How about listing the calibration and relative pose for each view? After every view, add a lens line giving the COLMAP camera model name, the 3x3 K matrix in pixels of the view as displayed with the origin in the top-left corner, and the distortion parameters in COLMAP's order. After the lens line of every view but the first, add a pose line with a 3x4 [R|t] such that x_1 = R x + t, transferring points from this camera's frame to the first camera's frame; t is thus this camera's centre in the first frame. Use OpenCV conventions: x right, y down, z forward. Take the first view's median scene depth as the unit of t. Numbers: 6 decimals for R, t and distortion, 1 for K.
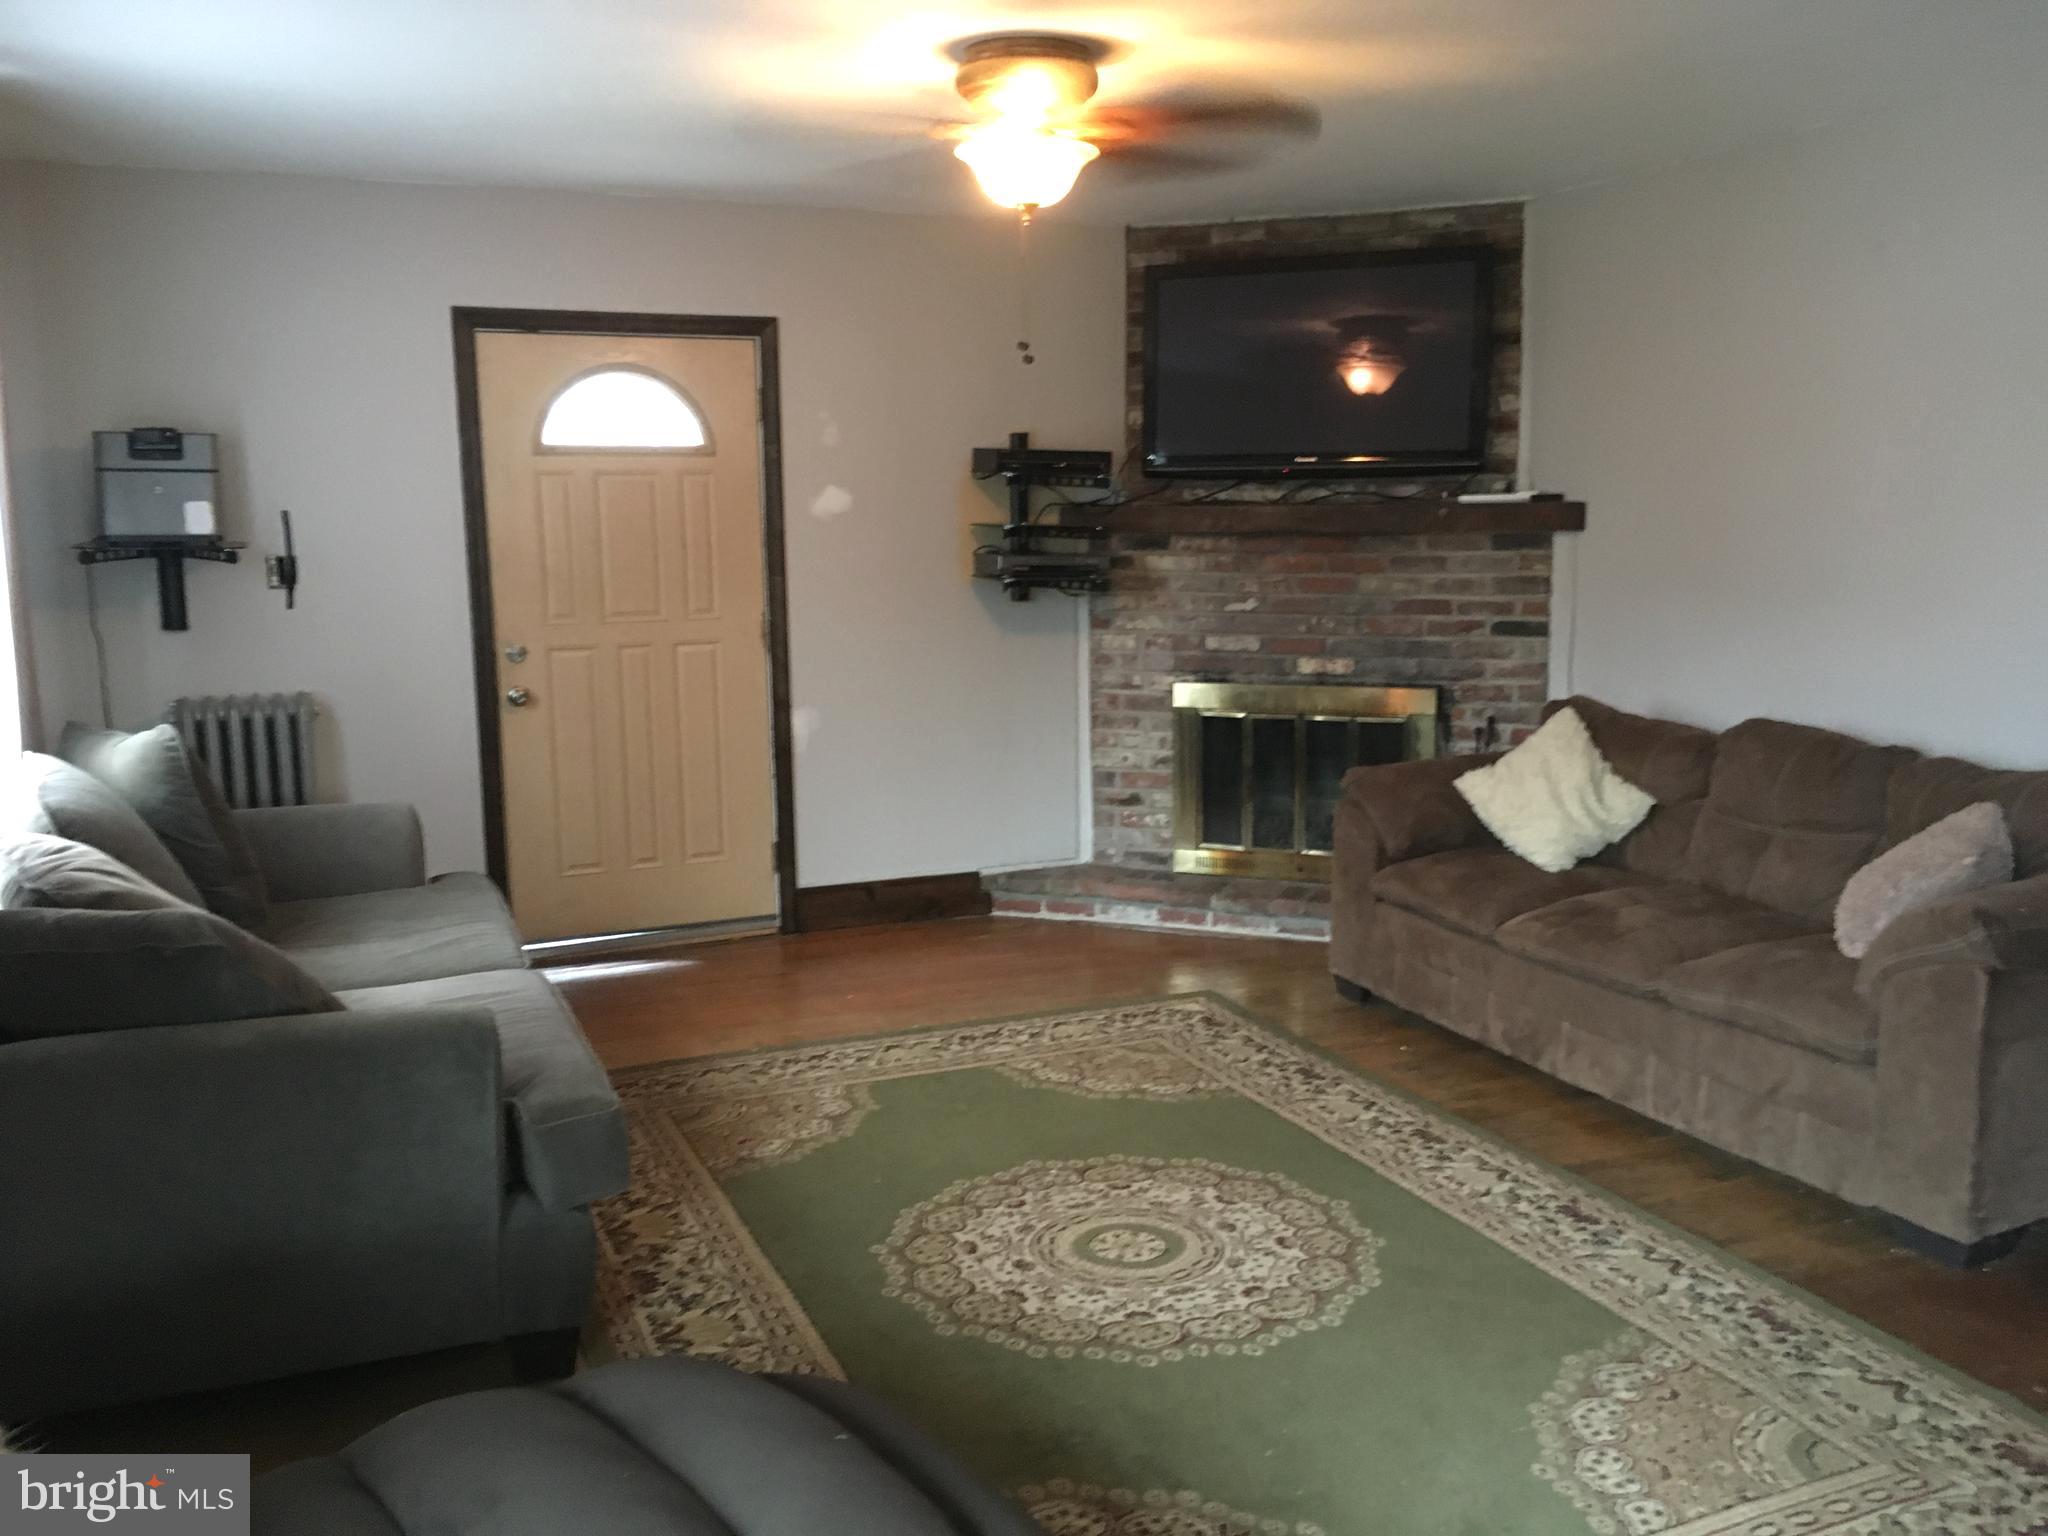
lens RADIAL K [[1740.0, 0, 1023.7], [0, 1740.0, 773.4], [0, 0, 1]] dist [0.050073, -0.071307]
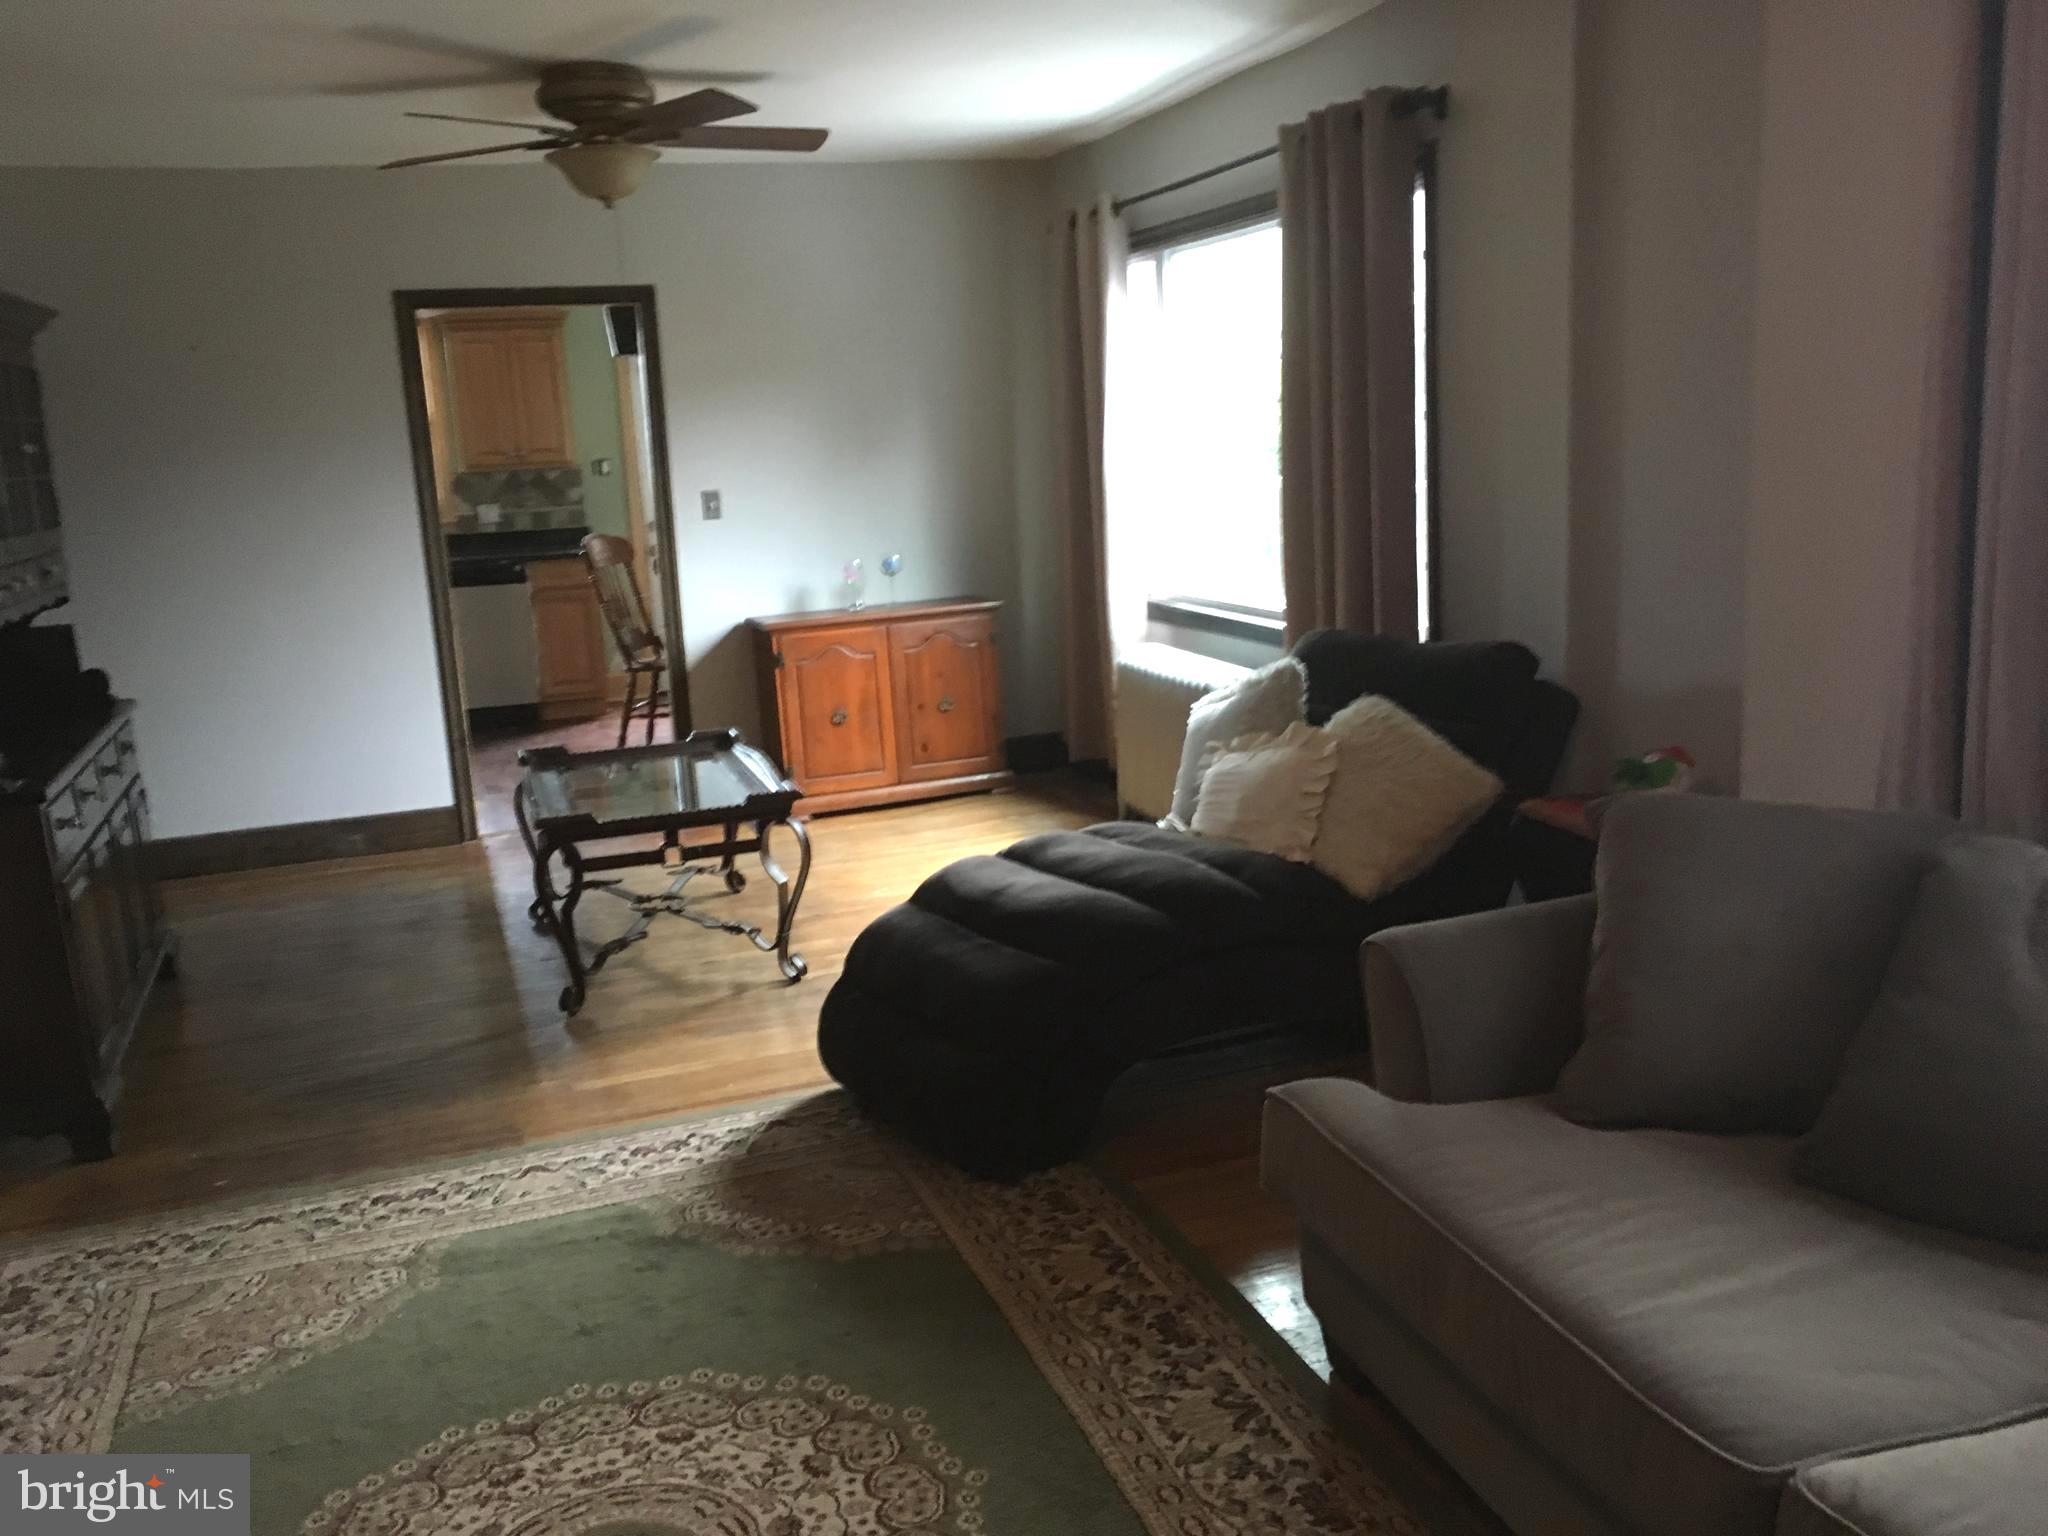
lens RADIAL K [[1740.0, 0, 1025.1], [0, 1740.0, 767.5], [0, 0, 1]] dist [0.050073, -0.071307]
pose [[-0.995929, 0.043089, 0.079179, -0.149465], [0.067358, 0.939456, 0.335984, -0.210736], [-0.059908, 0.339949, -0.938534, 1.416268]]
